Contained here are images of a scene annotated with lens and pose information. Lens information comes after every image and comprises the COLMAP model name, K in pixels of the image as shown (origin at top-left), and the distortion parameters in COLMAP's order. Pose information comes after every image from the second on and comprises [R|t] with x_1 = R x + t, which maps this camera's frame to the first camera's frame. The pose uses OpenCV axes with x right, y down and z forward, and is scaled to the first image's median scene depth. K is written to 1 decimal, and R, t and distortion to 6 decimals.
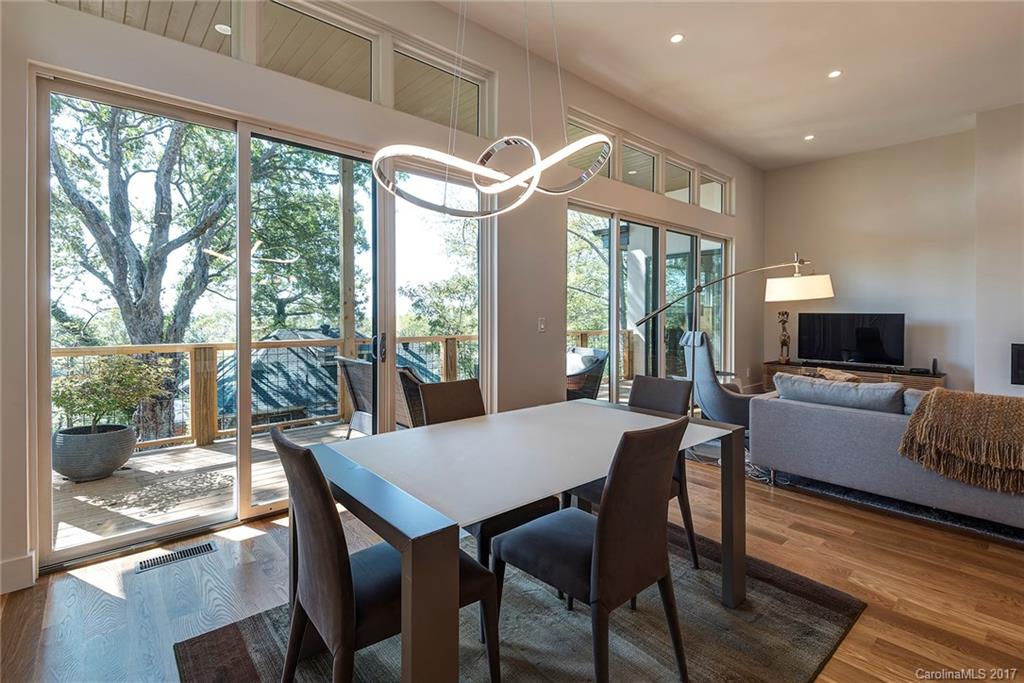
lens RADIAL K [[487.1, 0, 512.9], [0, 487.1, 315.7], [0, 0, 1]] dist [0.002139, 0.000131]
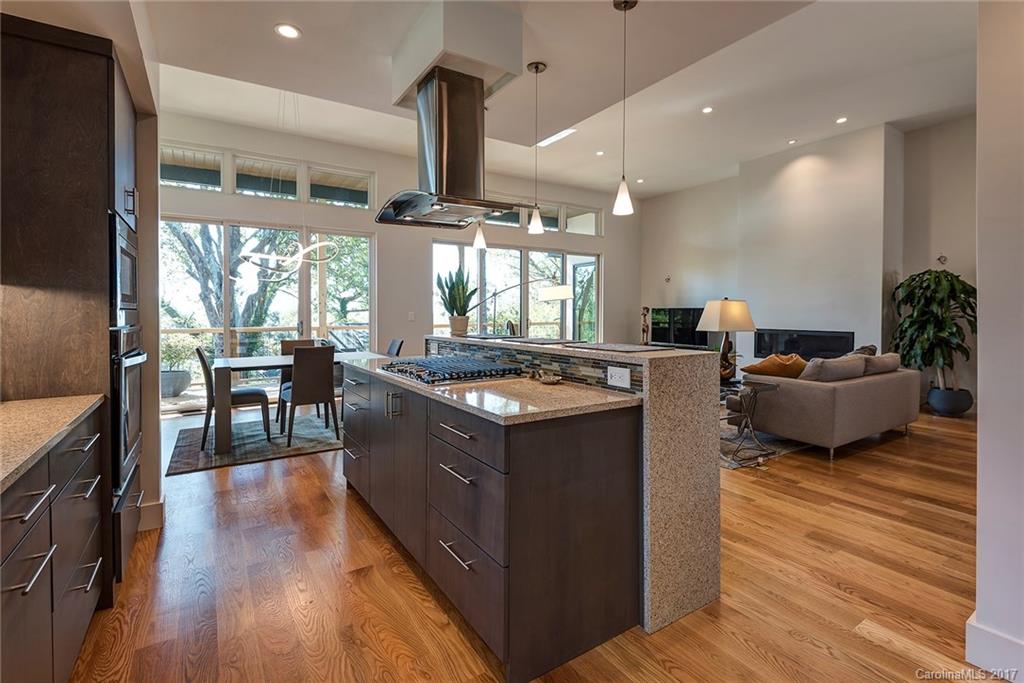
lens RADIAL K [[487.1, 0, 512.9], [0, 487.1, 315.7], [0, 0, 1]] dist [0.002139, 0.000131]
pose [[0.988892, -0.001538, -0.148626, 0.263499], [0.002602, 0.999972, 0.006963, 0.002608], [0.148611, -0.007272, 0.988869, -0.239135]]
